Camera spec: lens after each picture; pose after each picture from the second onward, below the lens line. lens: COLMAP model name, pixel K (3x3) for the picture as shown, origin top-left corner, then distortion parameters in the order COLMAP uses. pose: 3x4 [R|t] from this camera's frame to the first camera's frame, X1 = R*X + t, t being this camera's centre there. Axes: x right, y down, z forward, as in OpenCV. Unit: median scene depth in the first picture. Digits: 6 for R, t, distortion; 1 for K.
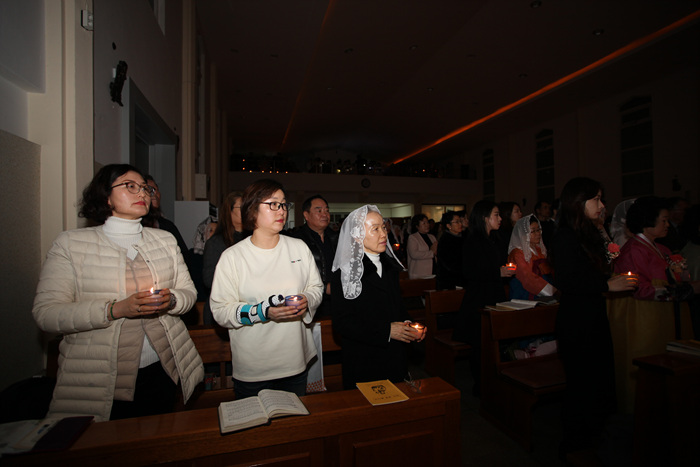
lens RADIAL K [[341.0, 0, 347.3], [0, 341.0, 232.4], [0, 0, 1]] dist [-0.076541, 0.033923]
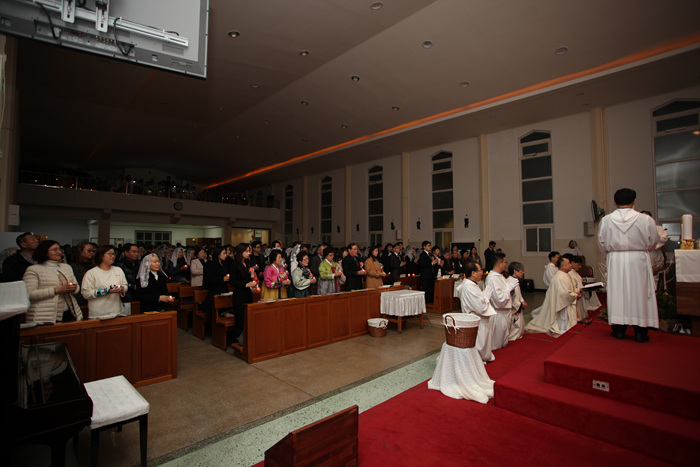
lens RADIAL K [[341.0, 0, 347.3], [0, 341.0, 232.4], [0, 0, 1]] dist [-0.076541, 0.033923]
pose [[0.873289, 0.040193, 0.485543, 0.012217], [-0.015628, 0.998389, -0.054537, -0.014158], [-0.486953, 0.040039, 0.872510, -0.225663]]
